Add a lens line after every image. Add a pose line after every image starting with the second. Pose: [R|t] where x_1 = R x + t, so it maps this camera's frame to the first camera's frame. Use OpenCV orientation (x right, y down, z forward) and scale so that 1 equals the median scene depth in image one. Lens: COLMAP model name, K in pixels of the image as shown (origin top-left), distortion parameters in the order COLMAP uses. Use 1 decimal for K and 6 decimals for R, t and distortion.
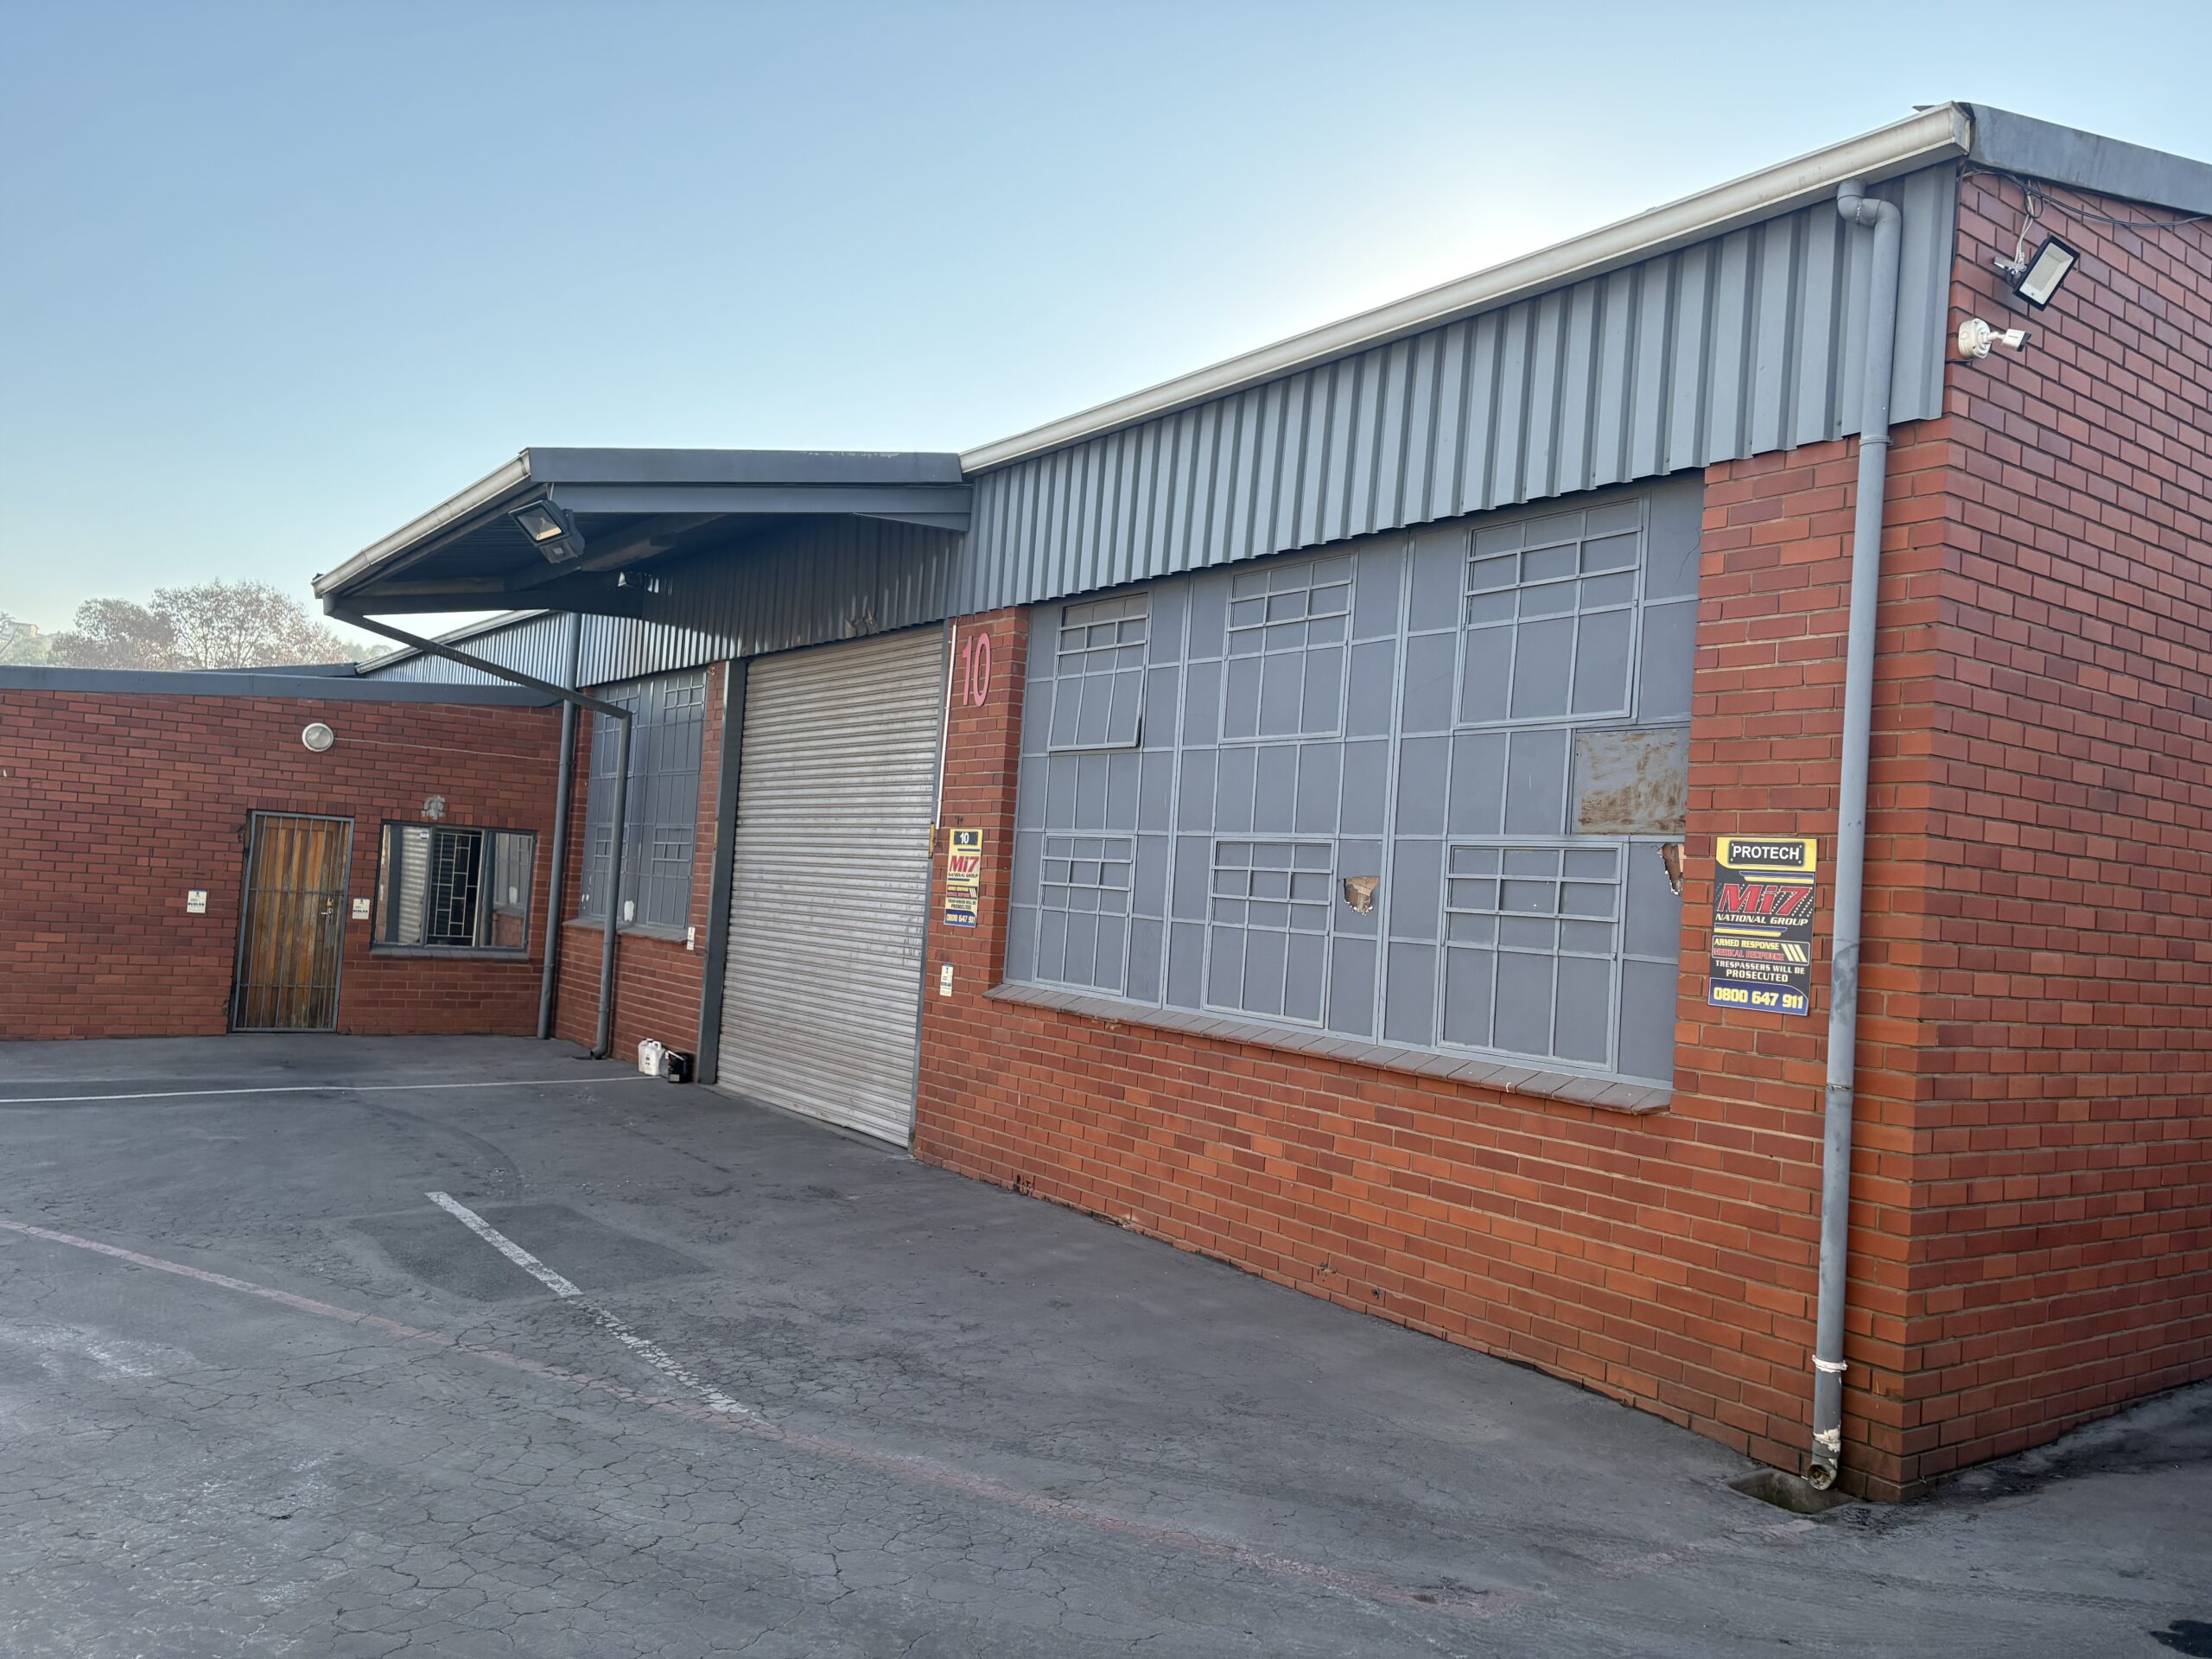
lens RADIAL K [[1648.6, 0, 1107.4], [0, 1648.6, 803.5], [0, 0, 1]] dist [0.081168, -0.087149]
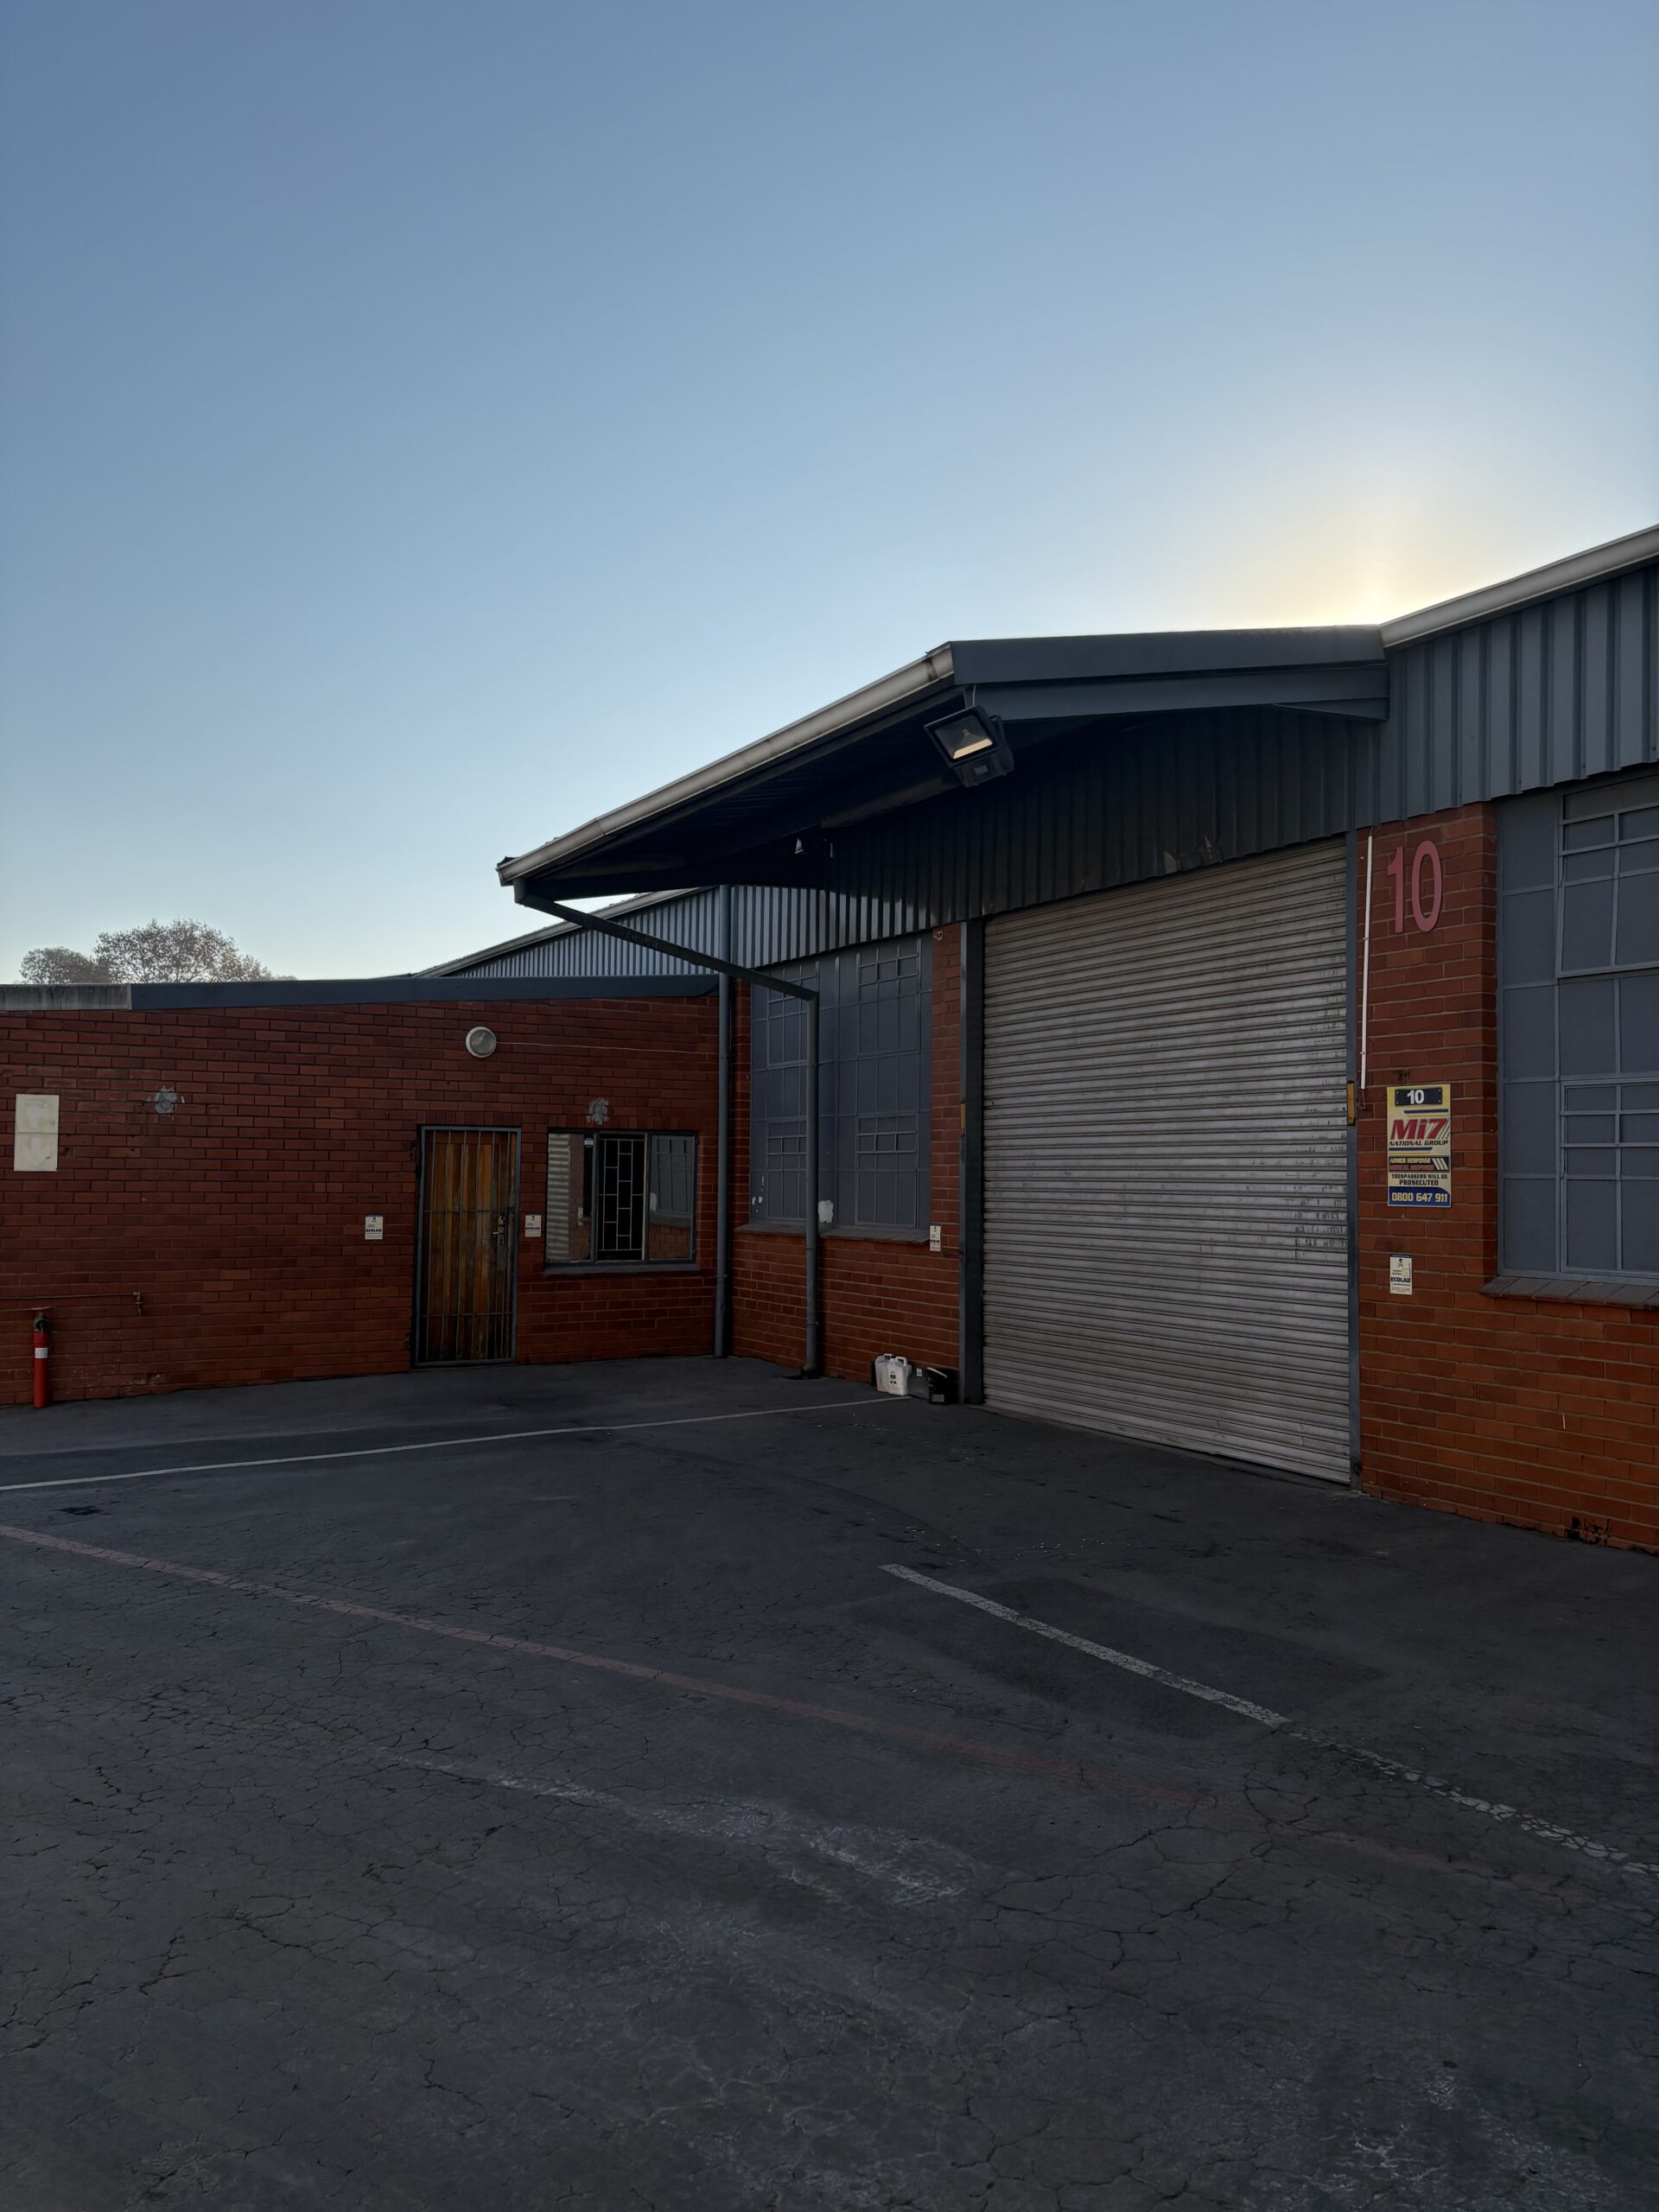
lens RADIAL K [[1648.6, 0, 832.2], [0, 1648.6, 1091.3], [0, 0, 1]] dist [0.081168, -0.087149]
pose [[0.993488, -0.062541, -0.095234, -0.223241], [0.062617, 0.998035, -0.002193, 0.001641], [0.095184, -0.003784, 0.995452, 0.125870]]
